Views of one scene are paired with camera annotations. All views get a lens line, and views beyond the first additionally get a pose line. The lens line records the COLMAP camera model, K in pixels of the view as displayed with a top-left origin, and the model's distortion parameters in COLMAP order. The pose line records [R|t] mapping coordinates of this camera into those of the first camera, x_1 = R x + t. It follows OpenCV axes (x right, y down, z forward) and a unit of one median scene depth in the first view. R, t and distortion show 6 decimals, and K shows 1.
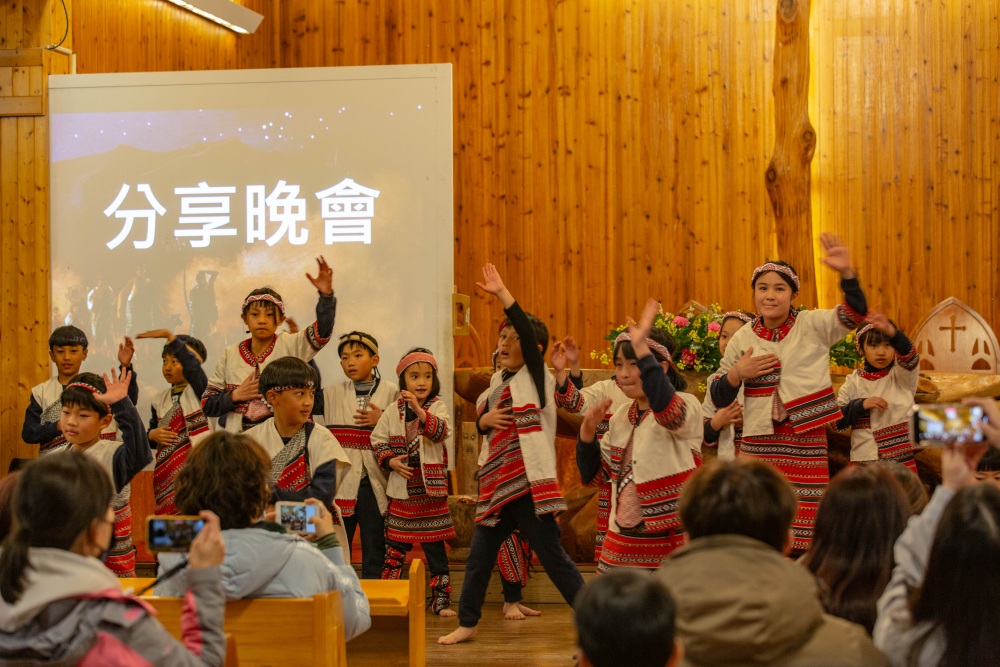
lens RADIAL K [[2586.6, 0, 498.9], [0, 2586.6, 333.6], [0, 0, 1]] dist [0.043812, 0.000000]
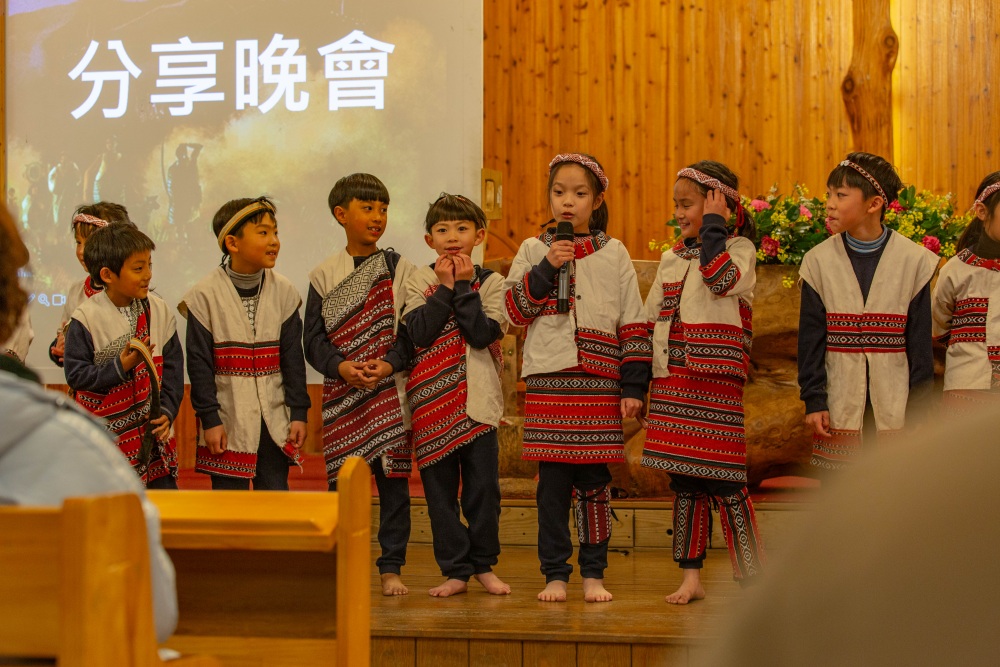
lens RADIAL K [[2043.7, 0, 501.5], [0, 2043.7, 334.0], [0, 0, 1]] dist [0.061296, 0.000000]
pose [[0.999296, 0.007088, -0.036850, 0.009726], [-0.007288, 0.999959, -0.005298, 0.030871], [0.036811, 0.005563, 0.999307, 0.267528]]
